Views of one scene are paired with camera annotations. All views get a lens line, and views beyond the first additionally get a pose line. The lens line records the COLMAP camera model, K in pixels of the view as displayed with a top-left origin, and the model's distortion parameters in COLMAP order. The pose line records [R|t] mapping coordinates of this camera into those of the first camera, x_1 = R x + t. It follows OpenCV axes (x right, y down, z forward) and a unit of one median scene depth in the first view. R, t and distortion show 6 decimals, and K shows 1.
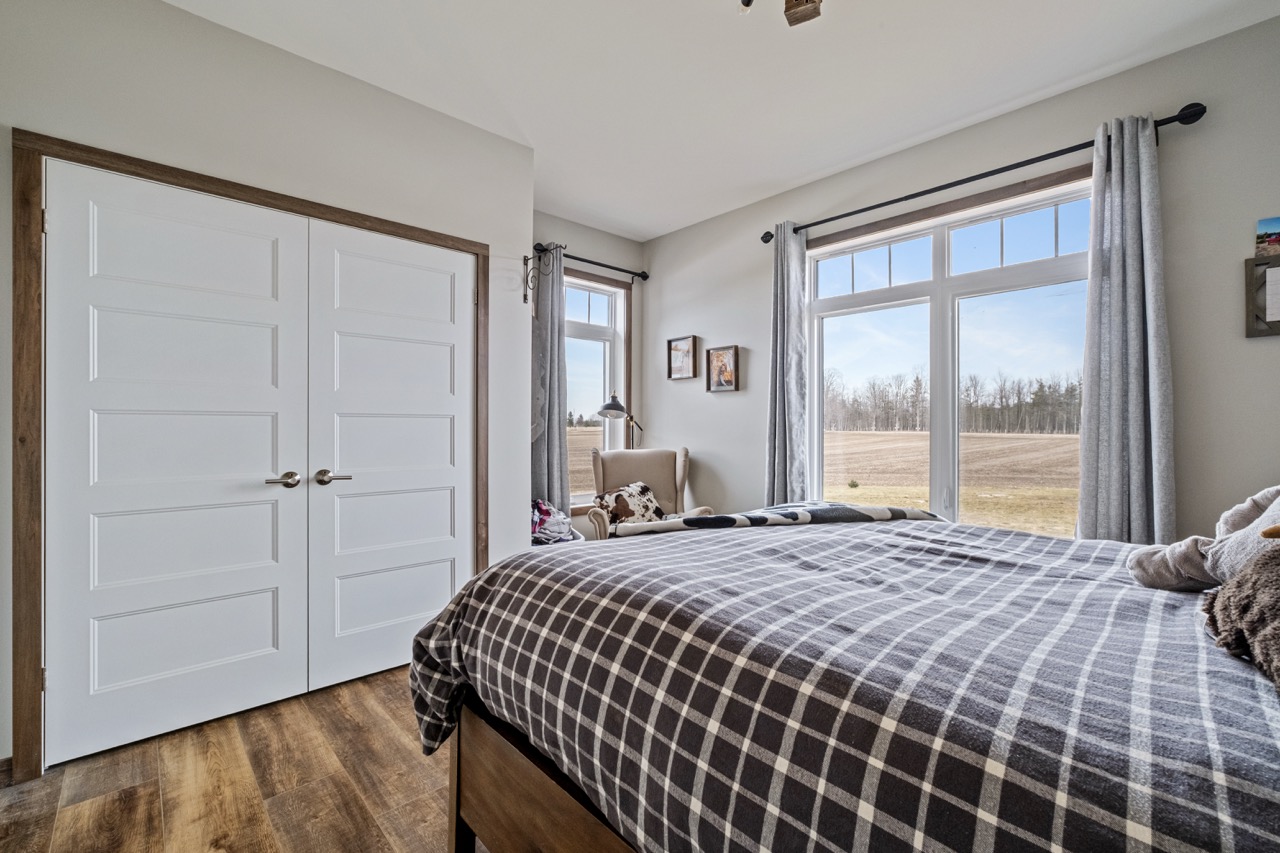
lens RADIAL K [[539.7, 0, 644.9], [0, 539.7, 423.1], [0, 0, 1]] dist [-0.000651, 0.000382]
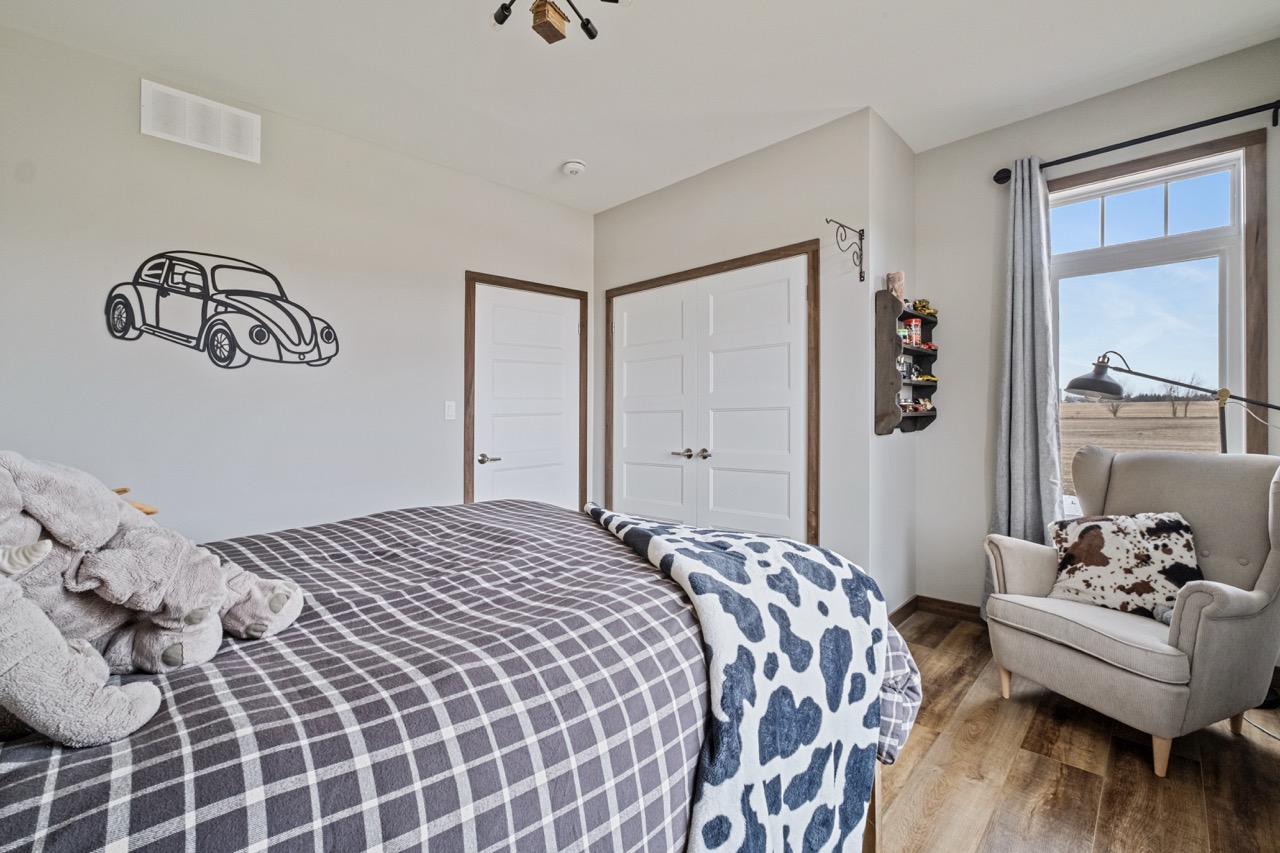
lens RADIAL K [[554.2, 0, 637.3], [0, 554.2, 427.3], [0, 0, 1]] dist [-0.002990, 0.000400]
pose [[0.059733, 0.005265, -0.998200, 0.863961], [0.013514, 0.999890, 0.006082, 0.017609], [0.998123, -0.013853, 0.059656, 0.719926]]
